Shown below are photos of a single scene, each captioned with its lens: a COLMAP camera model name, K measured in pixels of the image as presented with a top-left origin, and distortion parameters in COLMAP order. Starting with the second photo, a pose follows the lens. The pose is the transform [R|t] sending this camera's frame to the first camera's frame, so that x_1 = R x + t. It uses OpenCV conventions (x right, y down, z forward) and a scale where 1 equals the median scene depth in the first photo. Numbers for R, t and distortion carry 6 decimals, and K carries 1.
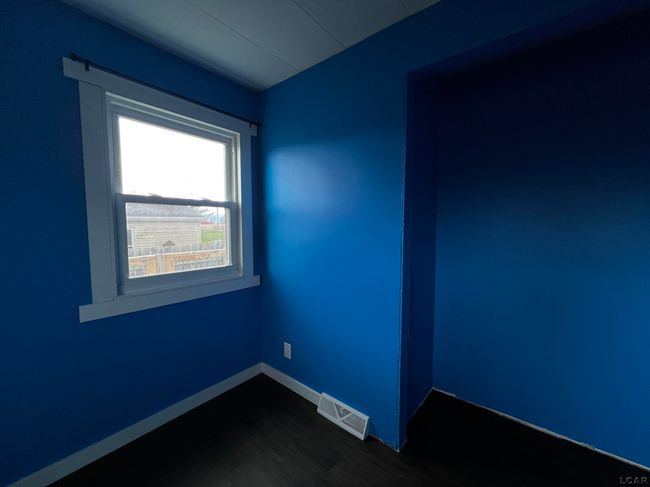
lens RADIAL K [[260.9, 0, 326.1], [0, 260.9, 240.7], [0, 0, 1]] dist [-0.000295, 0.000581]
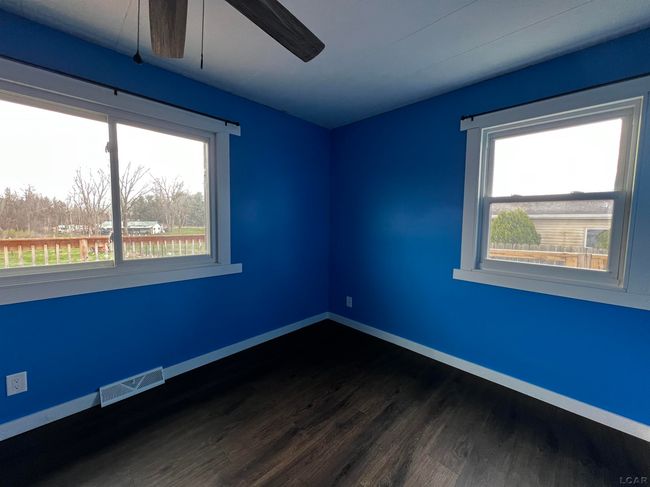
lens RADIAL K [[260.9, 0, 326.0], [0, 260.9, 242.4], [0, 0, 1]] dist [-0.000295, 0.000581]
pose [[-0.088326, 0.076760, -0.993130, 0.666850], [-0.079115, 0.993336, 0.083812, 0.009538], [0.992945, 0.085974, -0.081664, 0.273964]]
